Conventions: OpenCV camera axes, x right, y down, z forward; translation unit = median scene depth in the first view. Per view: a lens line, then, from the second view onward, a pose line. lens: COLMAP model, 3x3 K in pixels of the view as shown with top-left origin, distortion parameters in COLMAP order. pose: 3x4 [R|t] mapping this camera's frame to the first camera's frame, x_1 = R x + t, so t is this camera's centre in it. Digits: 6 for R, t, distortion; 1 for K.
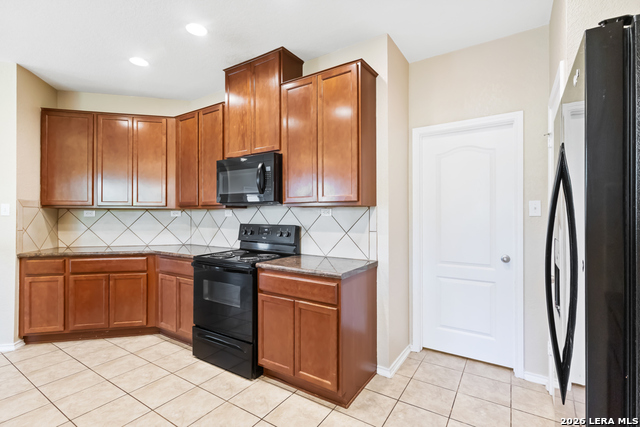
lens RADIAL K [[300.2, 0, 320.9], [0, 300.2, 214.8], [0, 0, 1]] dist [0.002141, -0.000080]
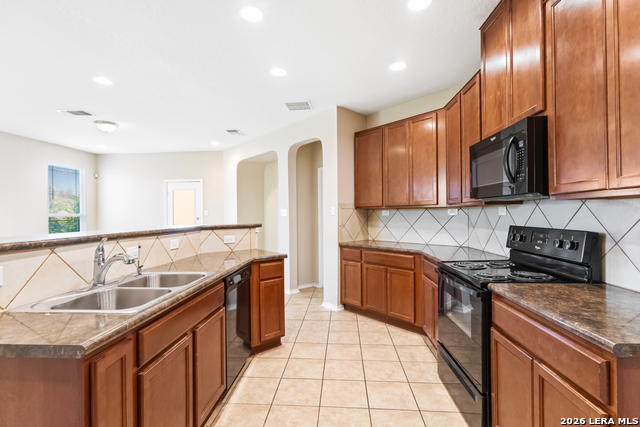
lens RADIAL K [[303.1, 0, 320.0], [0, 303.1, 213.5], [0, 0, 1]] dist [0.000803, 0.000454]
pose [[0.472450, -0.005891, -0.881338, 0.192180], [0.011509, 0.999934, -0.000515, -0.005146], [0.881282, -0.009900, 0.472487, 0.277407]]
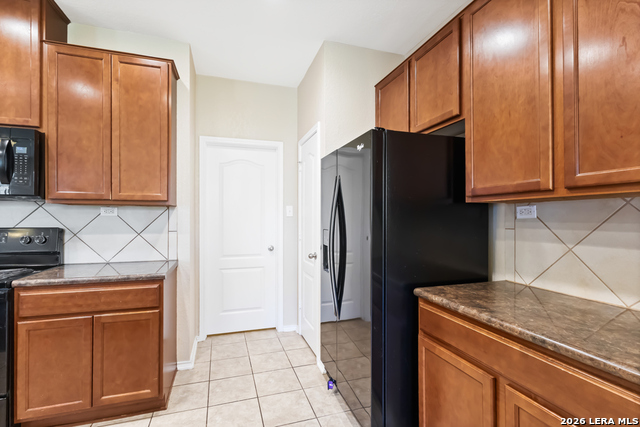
lens RADIAL K [[300.2, 0, 320.9], [0, 300.2, 214.8], [0, 0, 1]] dist [0.002141, -0.000080]
pose [[0.620819, 0.008499, 0.783908, -0.281233], [-0.004019, 0.999963, -0.007658, 0.005388], [-0.783944, 0.001603, 0.620830, -0.014906]]
